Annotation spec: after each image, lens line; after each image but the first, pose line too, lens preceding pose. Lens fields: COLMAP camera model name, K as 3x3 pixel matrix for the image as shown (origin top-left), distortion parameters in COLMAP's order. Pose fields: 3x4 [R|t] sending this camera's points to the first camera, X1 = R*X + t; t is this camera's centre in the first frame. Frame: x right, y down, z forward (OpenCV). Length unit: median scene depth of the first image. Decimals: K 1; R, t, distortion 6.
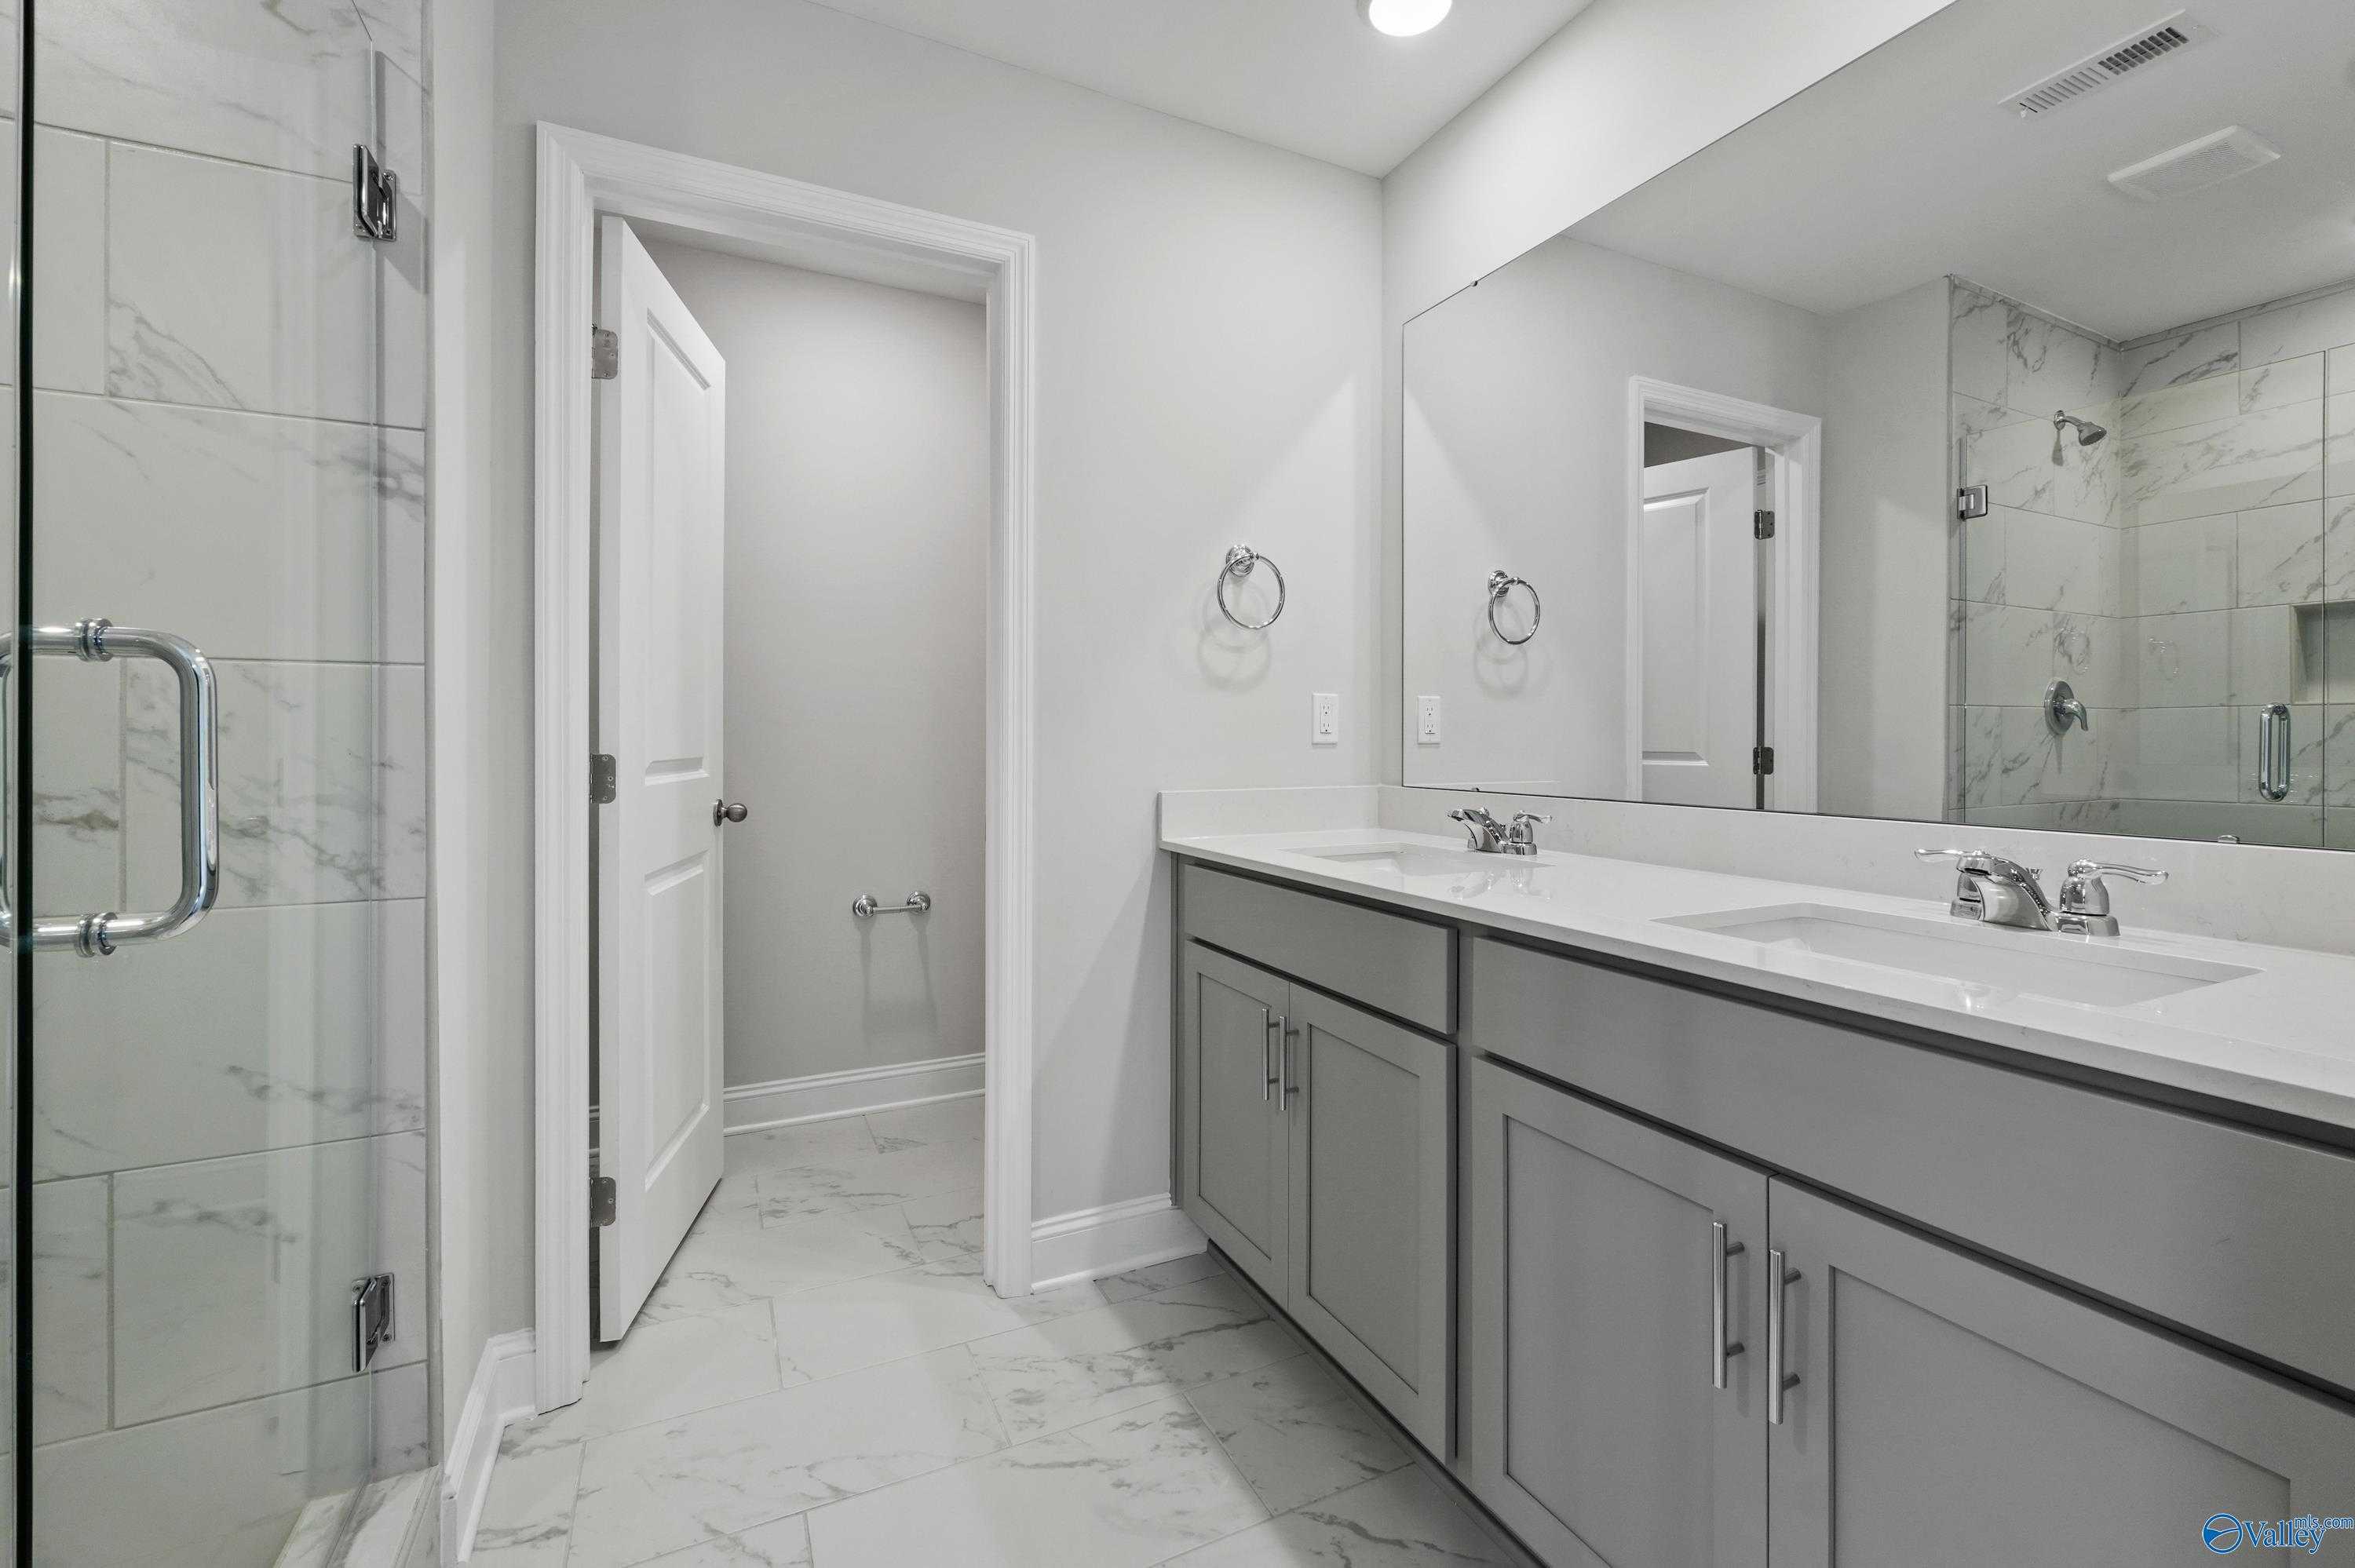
lens RADIAL K [[983.9, 0, 1177.8], [0, 983.9, 737.1], [0, 0, 1]] dist [-0.012720, 0.000150]
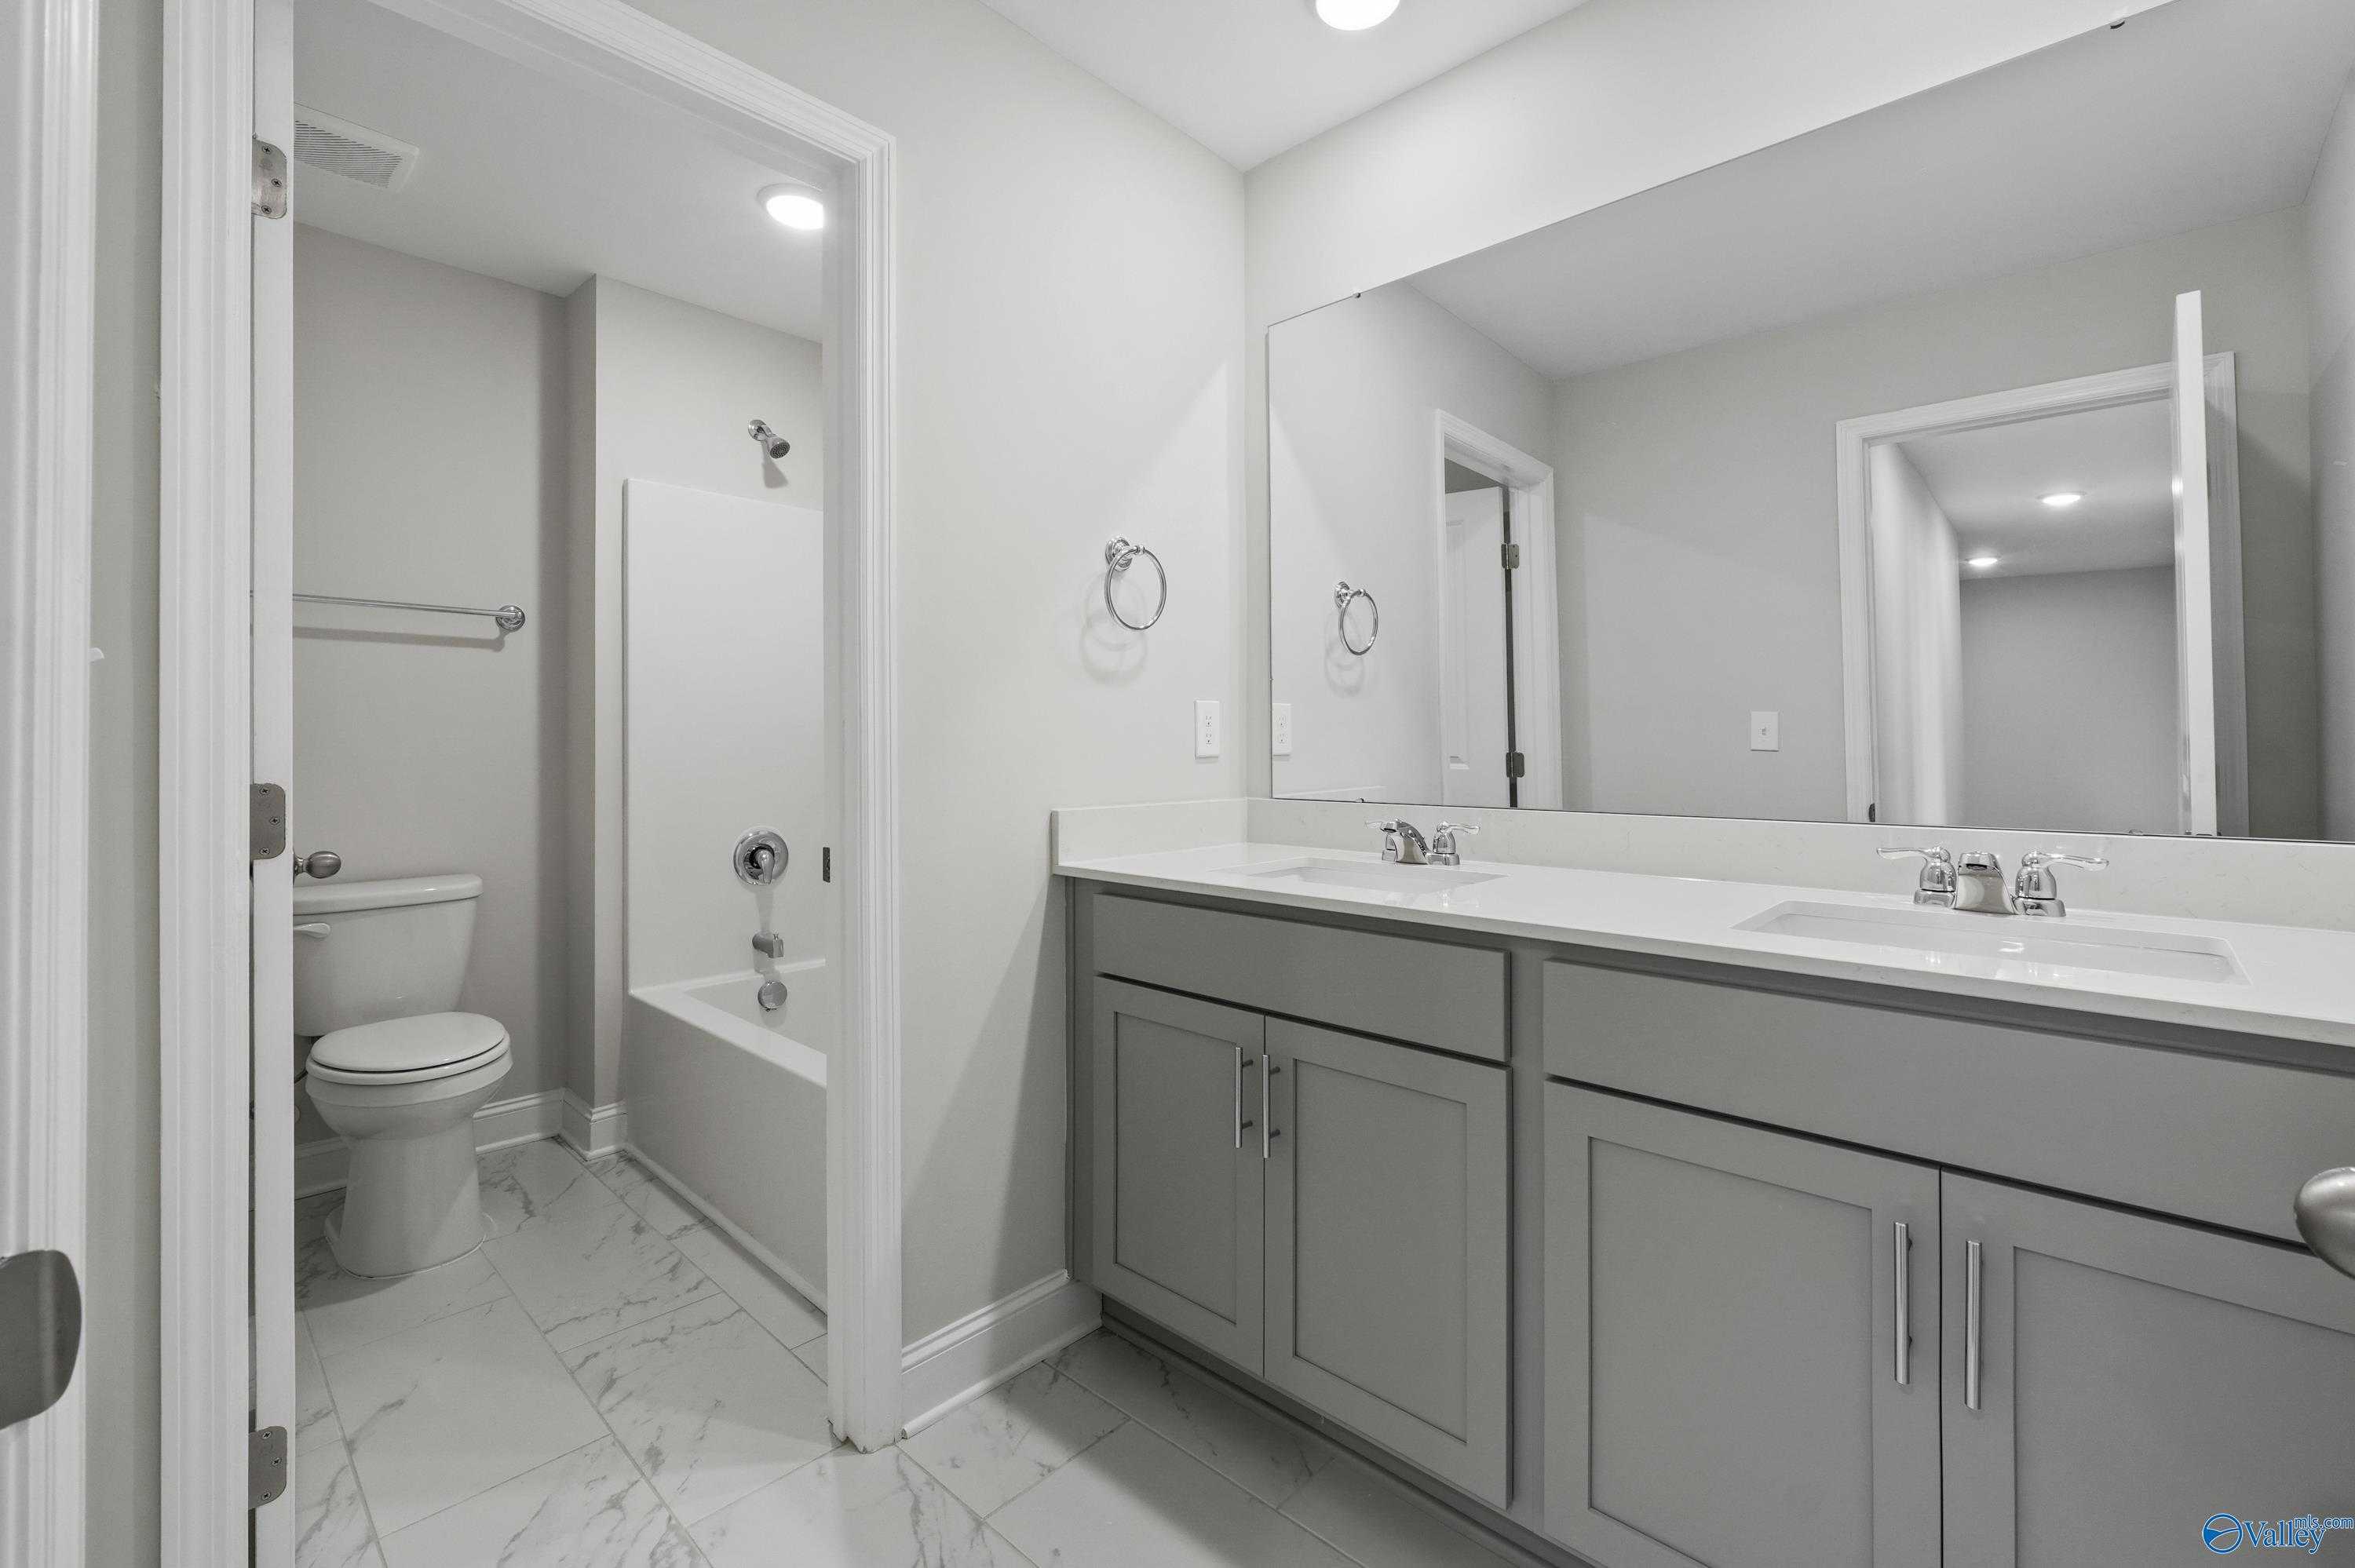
lens RADIAL K [[976.3, 0, 1280.0], [0, 976.3, 738.4], [0, 0, 1]] dist [0.002000, 0.000078]
pose [[0.913928, 0.000724, 0.405875, -0.188502], [0.000147, 0.999998, -0.002116, -0.006477], [-0.405875, 0.001994, 0.913926, 0.124089]]
